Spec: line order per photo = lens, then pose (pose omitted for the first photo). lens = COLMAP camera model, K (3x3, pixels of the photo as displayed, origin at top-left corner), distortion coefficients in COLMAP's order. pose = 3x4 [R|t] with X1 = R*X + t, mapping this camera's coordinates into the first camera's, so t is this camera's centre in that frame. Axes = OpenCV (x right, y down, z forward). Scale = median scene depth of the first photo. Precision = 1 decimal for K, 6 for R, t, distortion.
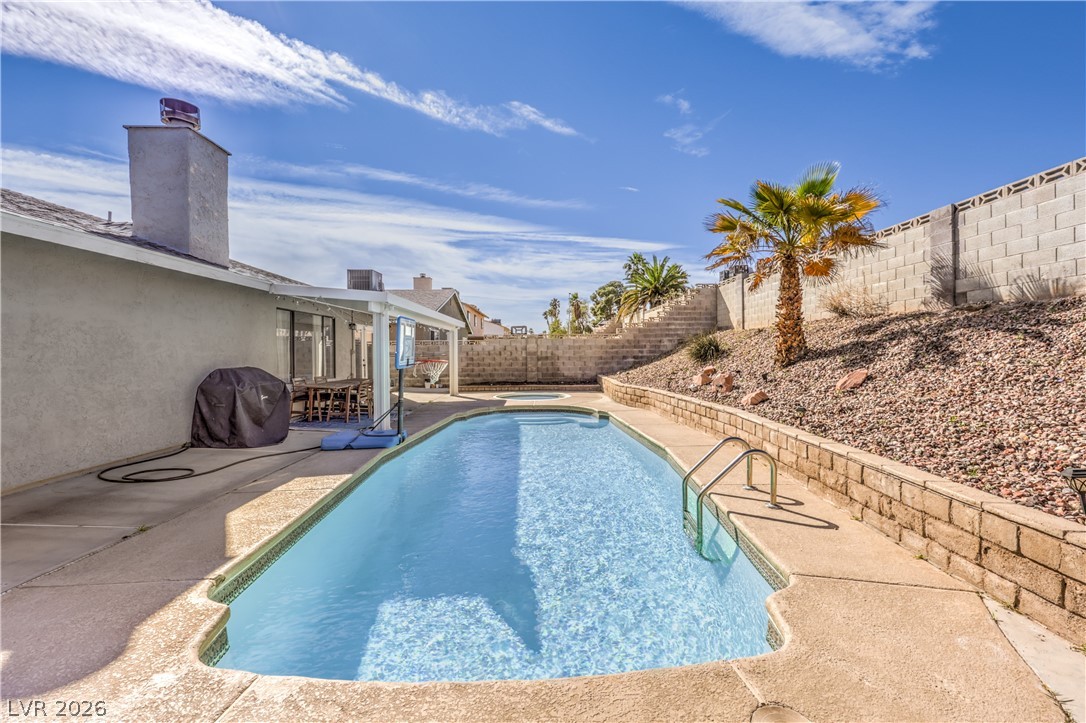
lens RADIAL K [[449.3, 0, 537.4], [0, 449.3, 351.1], [0, 0, 1]] dist [0.000674, 0.000536]
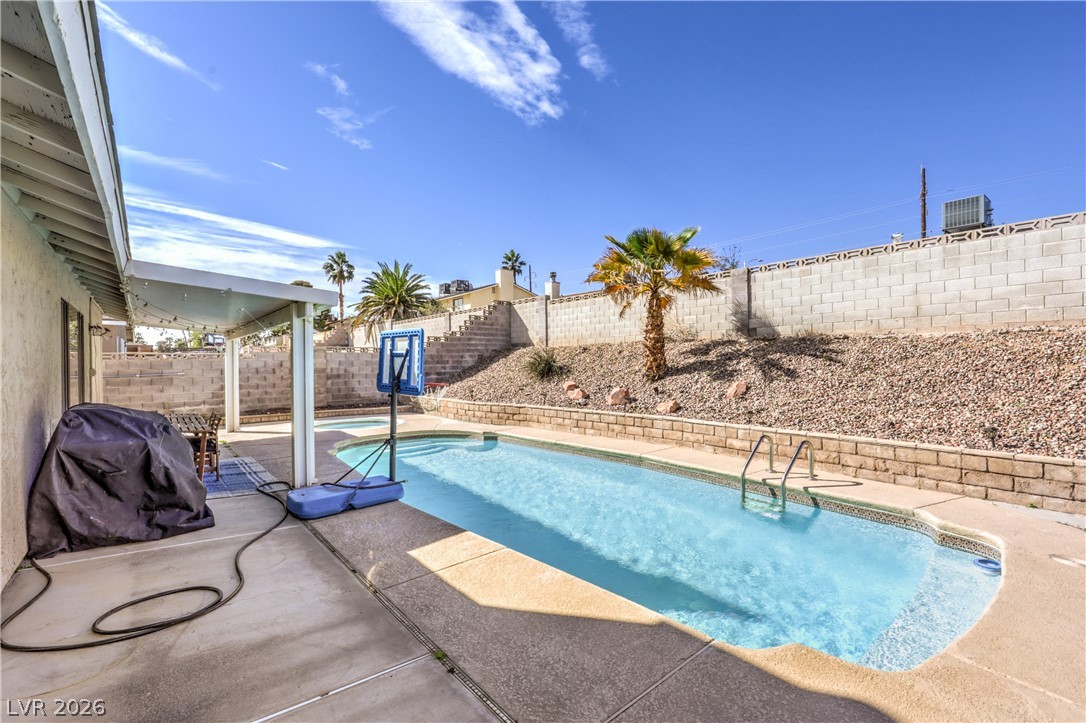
lens RADIAL K [[495.6, 0, 539.1], [0, 495.6, 368.2], [0, 0, 1]] dist [0.008818, -0.000188]
pose [[0.768865, -0.006321, 0.639380, -0.390631], [0.001704, 0.999968, 0.007836, -0.007254], [-0.639409, -0.004936, 0.768851, 0.115266]]
